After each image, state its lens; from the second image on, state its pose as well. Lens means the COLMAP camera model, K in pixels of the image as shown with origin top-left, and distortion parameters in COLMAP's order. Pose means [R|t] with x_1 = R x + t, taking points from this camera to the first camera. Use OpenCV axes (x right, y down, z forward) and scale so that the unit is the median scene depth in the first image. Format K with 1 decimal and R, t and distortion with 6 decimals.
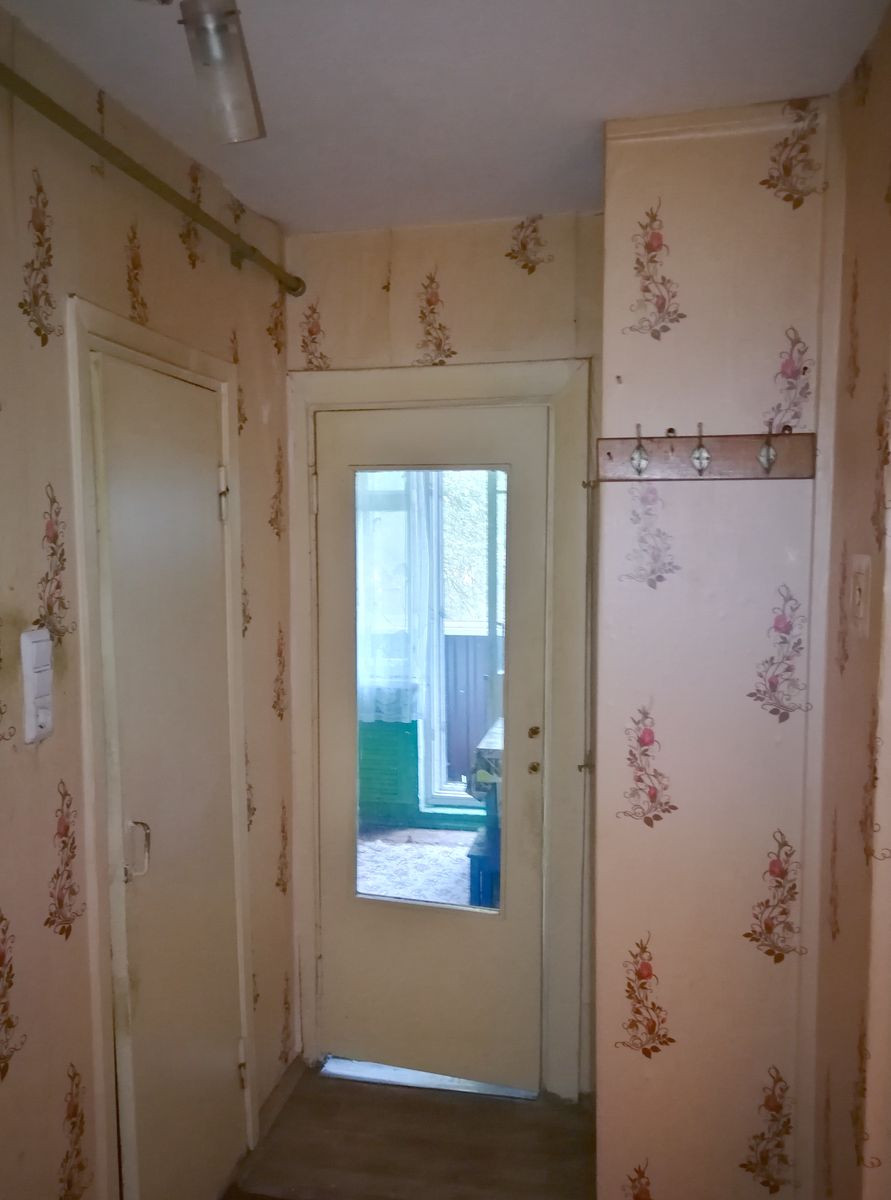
lens RADIAL K [[985.1, 0, 451.0], [0, 985.1, 604.5], [0, 0, 1]] dist [0.039100, -0.005277]
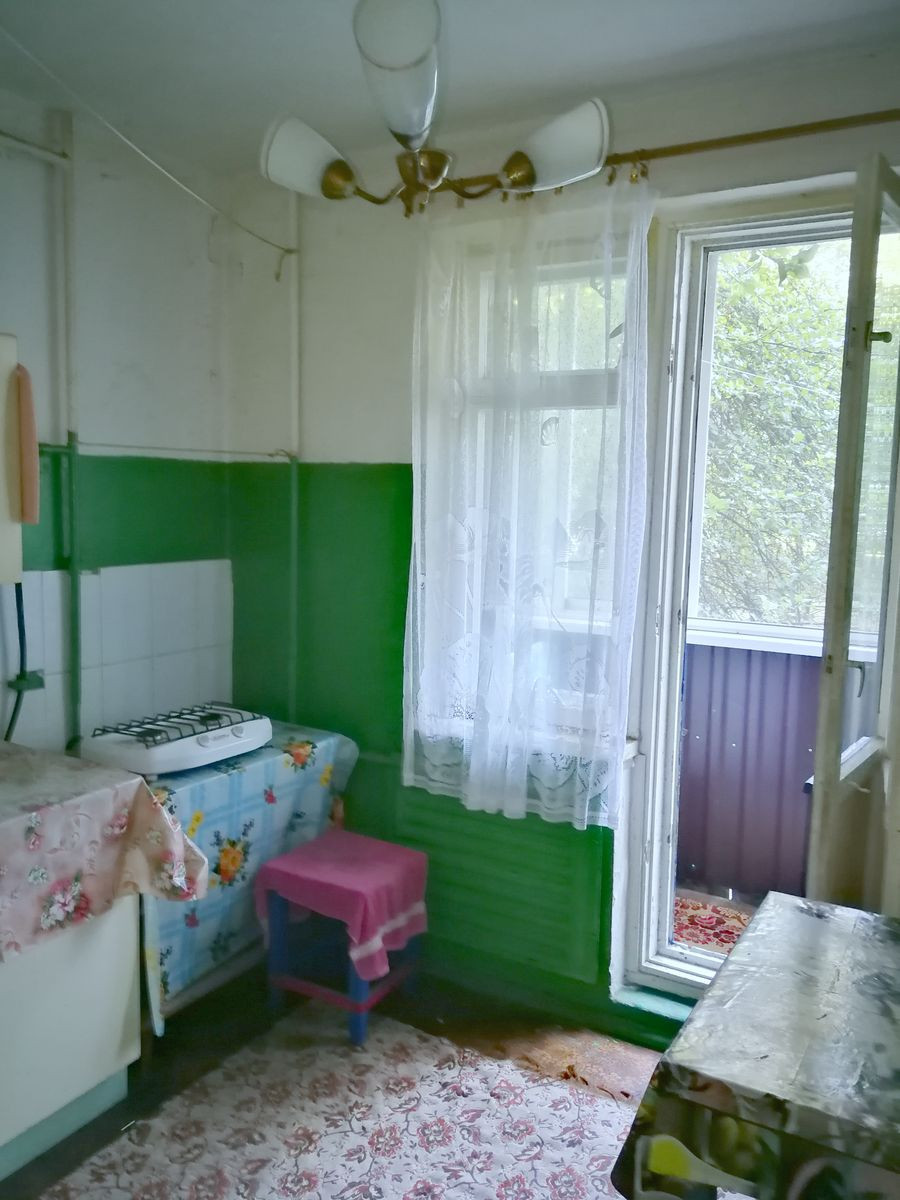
lens RADIAL K [[985.1, 0, 443.7], [0, 985.1, 599.6], [0, 0, 1]] dist [0.039100, -0.005277]
pose [[0.940753, 0.064763, -0.332851, 0.067226], [-0.054147, 0.997687, 0.041082, -0.018807], [0.334741, -0.020625, 0.942084, 0.724455]]
